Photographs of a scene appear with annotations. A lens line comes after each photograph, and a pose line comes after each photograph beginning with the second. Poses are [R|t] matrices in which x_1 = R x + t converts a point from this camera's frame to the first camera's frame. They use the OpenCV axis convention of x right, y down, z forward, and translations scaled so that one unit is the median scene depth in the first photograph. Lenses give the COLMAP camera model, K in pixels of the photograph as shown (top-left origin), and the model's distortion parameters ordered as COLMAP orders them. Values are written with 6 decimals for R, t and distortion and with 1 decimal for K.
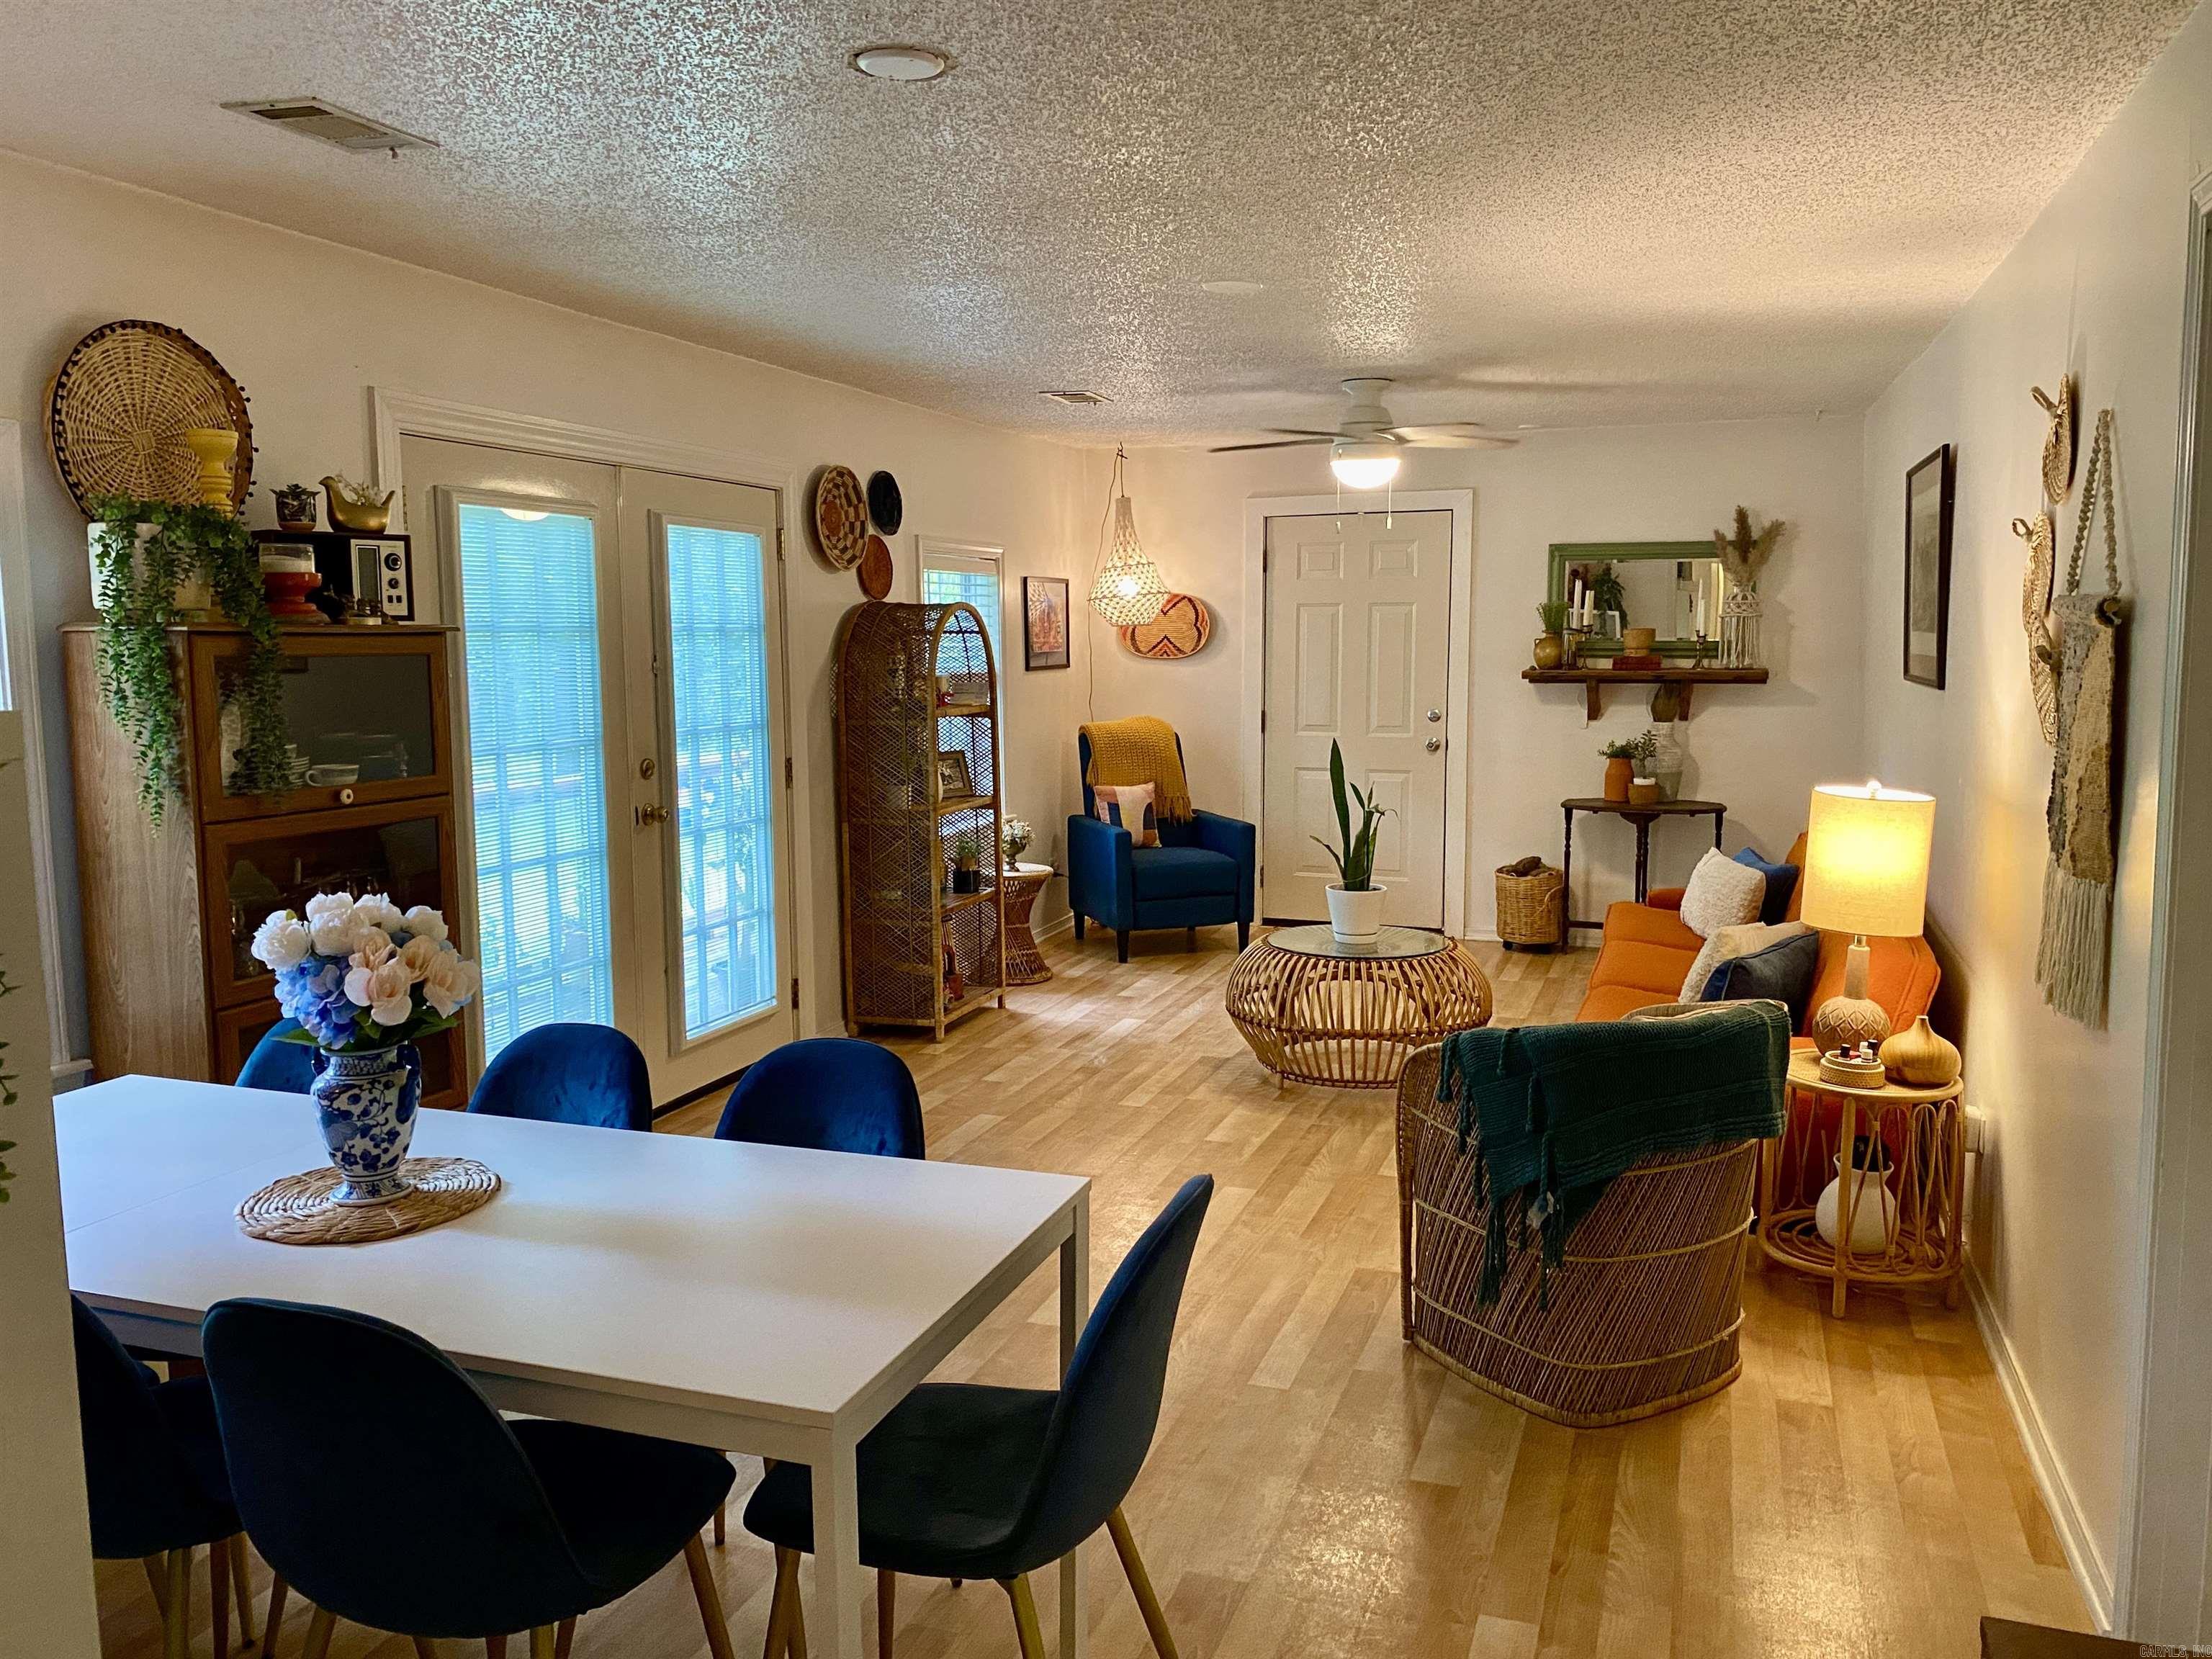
lens RADIAL K [[1683.4, 0, 1094.8], [0, 1683.4, 821.1], [0, 0, 1]] dist [0.041411, -0.053019]
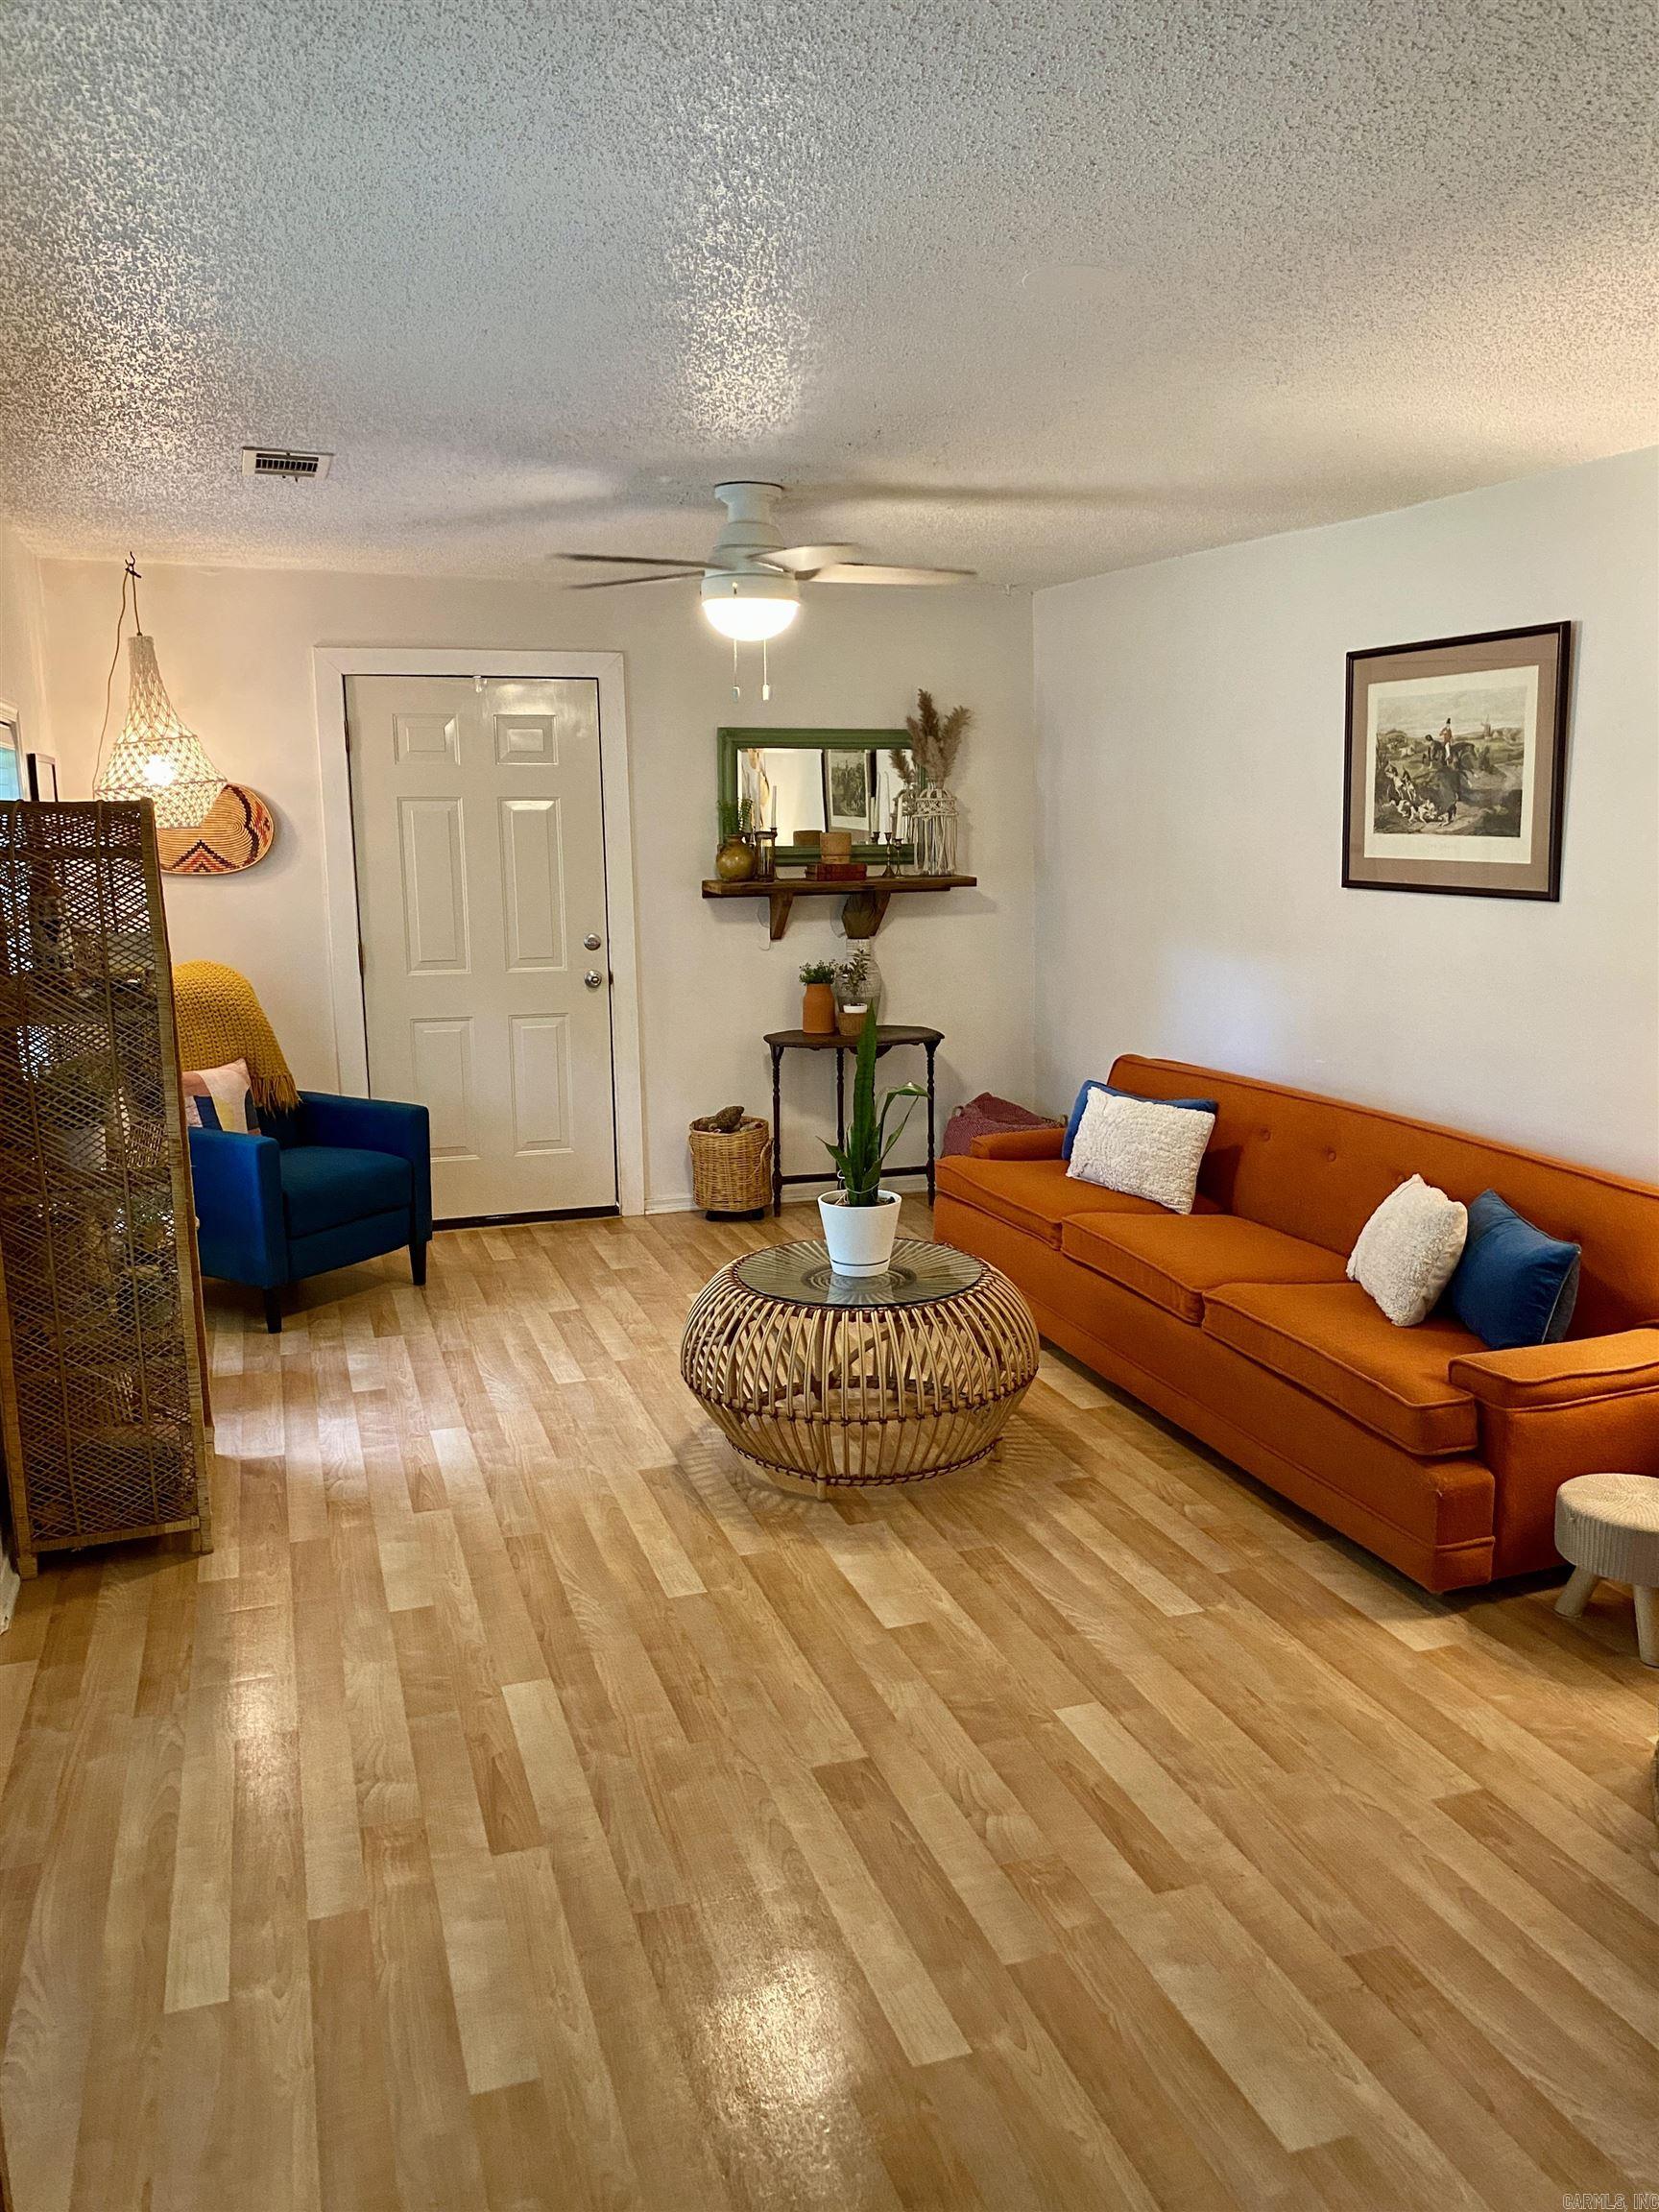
lens RADIAL K [[1683.4, 0, 812.5], [0, 1683.4, 1098.8], [0, 0, 1]] dist [0.041411, -0.053019]
pose [[0.778306, -0.108717, 0.618401, -0.273259], [0.075632, 0.993957, 0.079553, -0.056743], [-0.623313, -0.015145, 0.781826, 0.401840]]
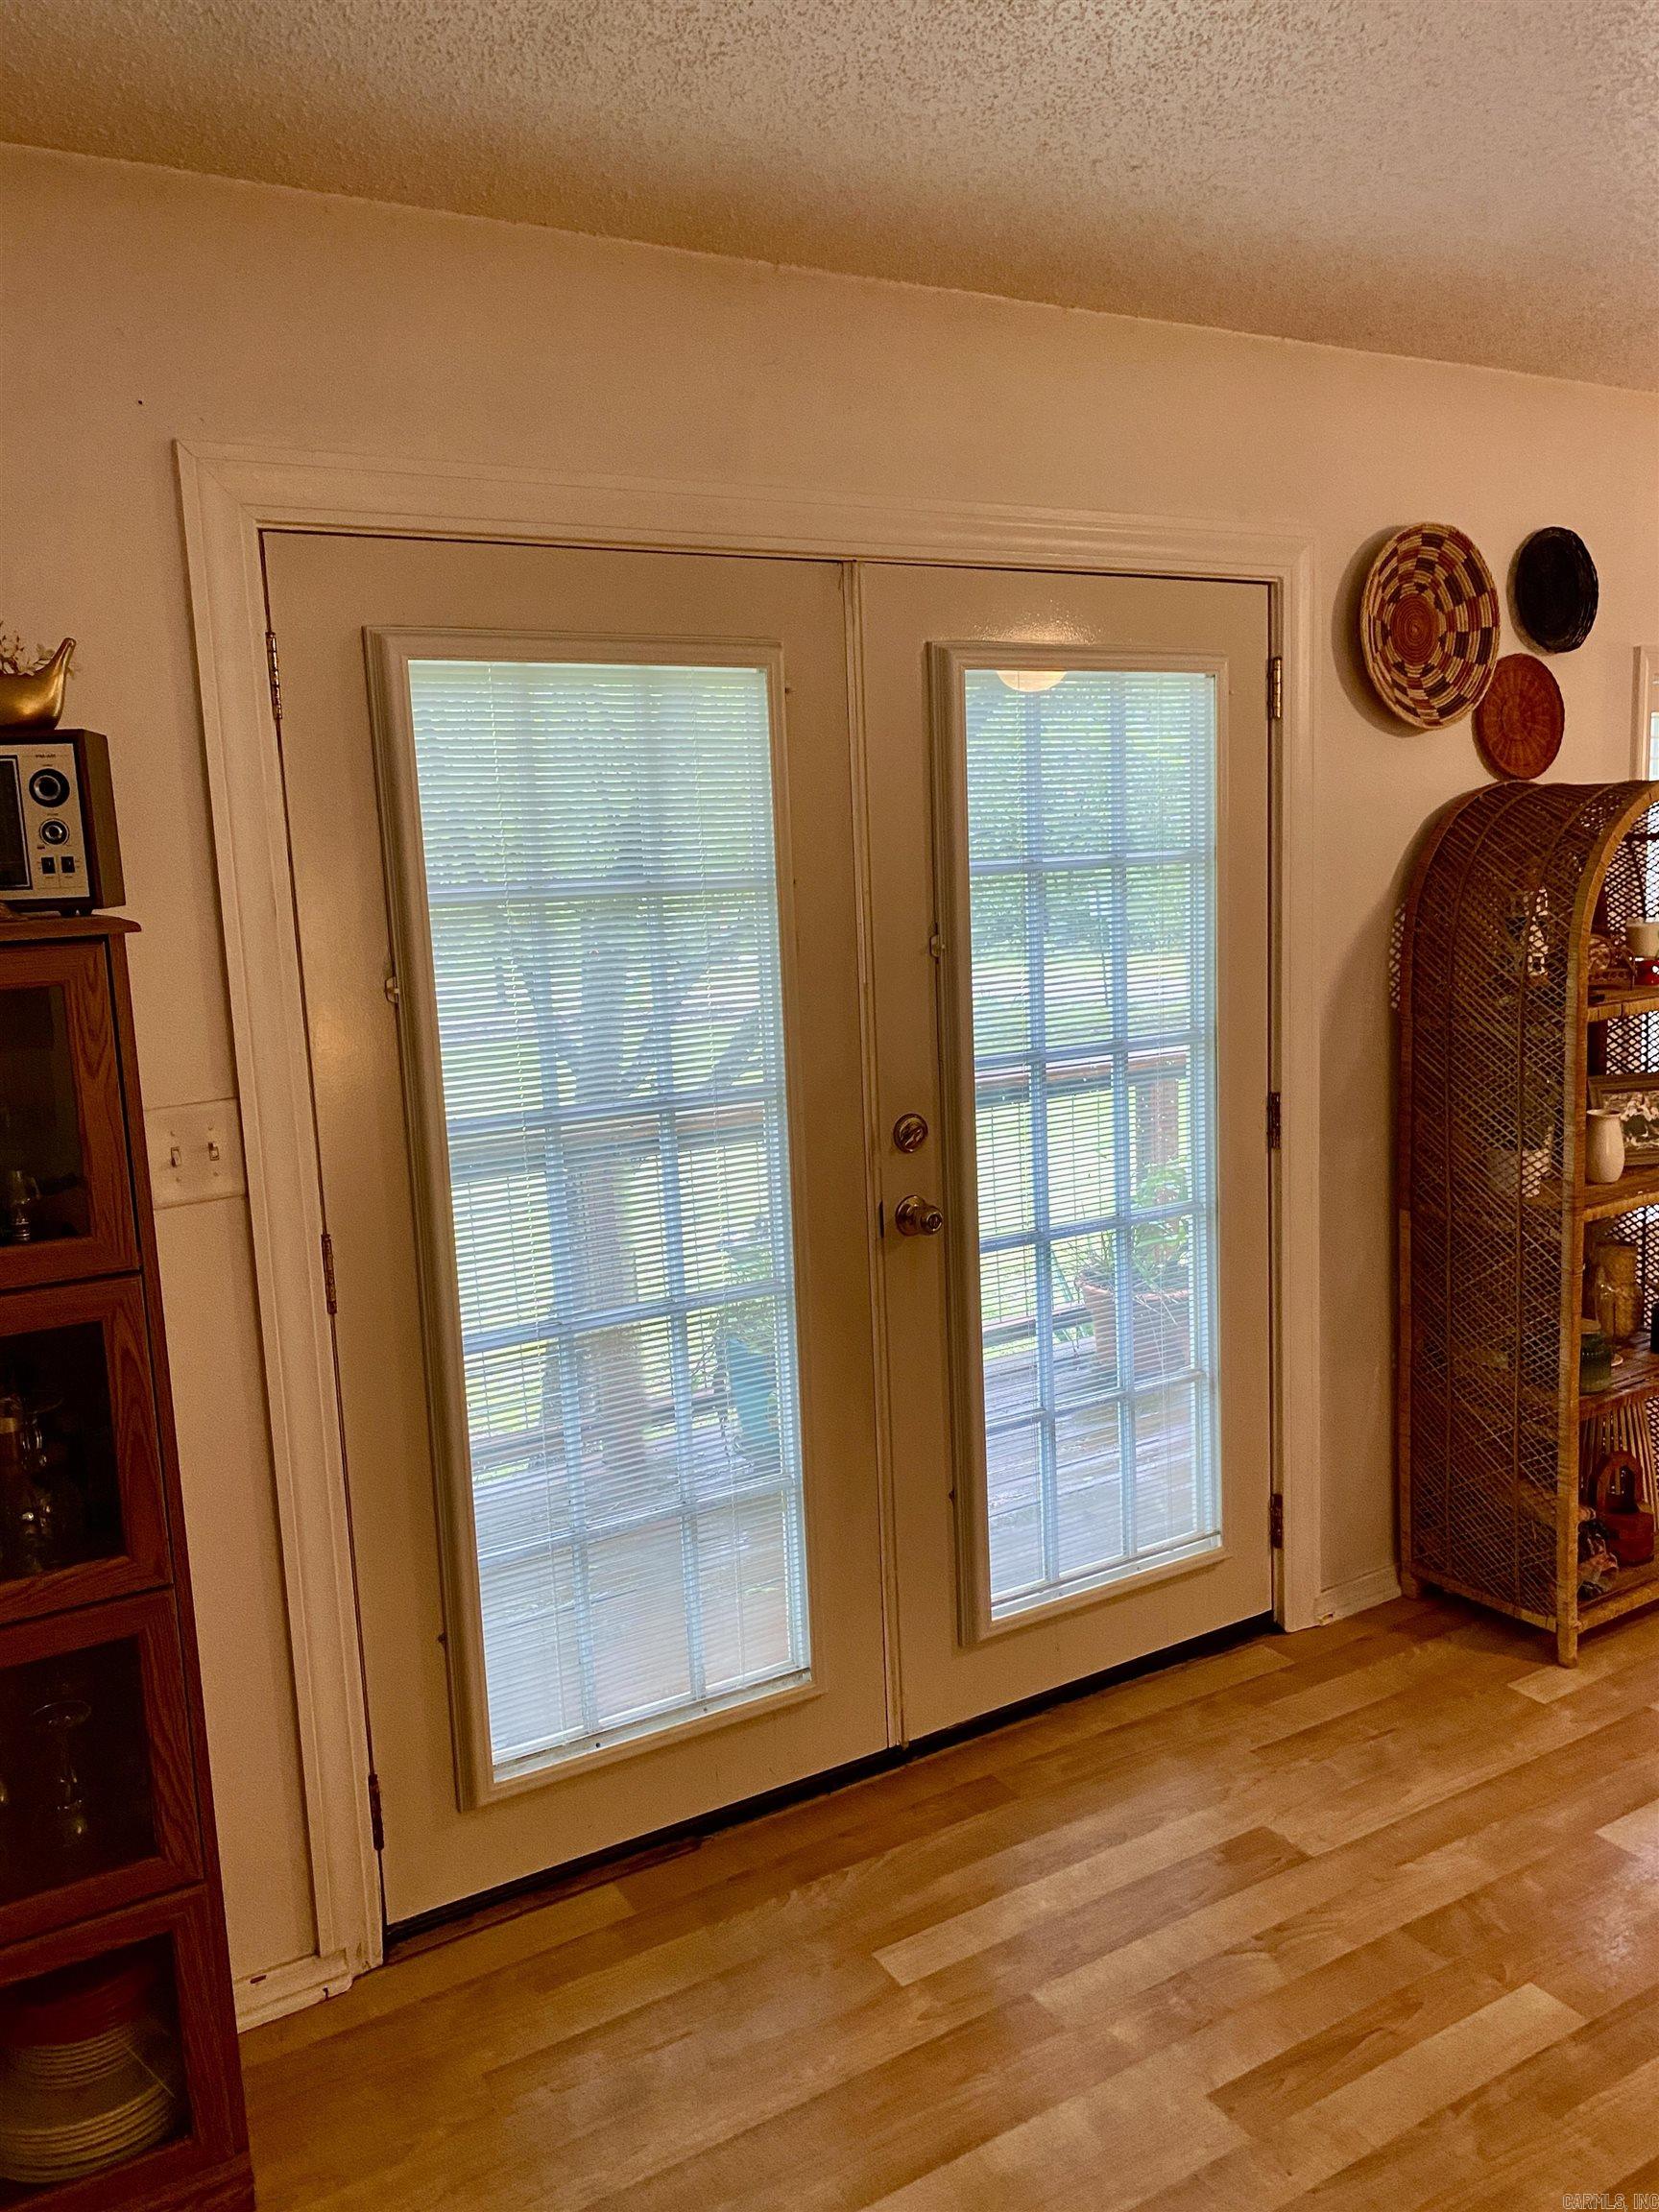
lens RADIAL K [[1683.4, 0, 839.3], [0, 1683.4, 1098.7], [0, 0, 1]] dist [0.041411, -0.053019]
pose [[0.778872, 0.069136, -0.623360, 0.042376], [-0.031550, 0.996966, 0.071153, -0.065643], [0.626389, -0.035752, 0.778691, 0.469984]]
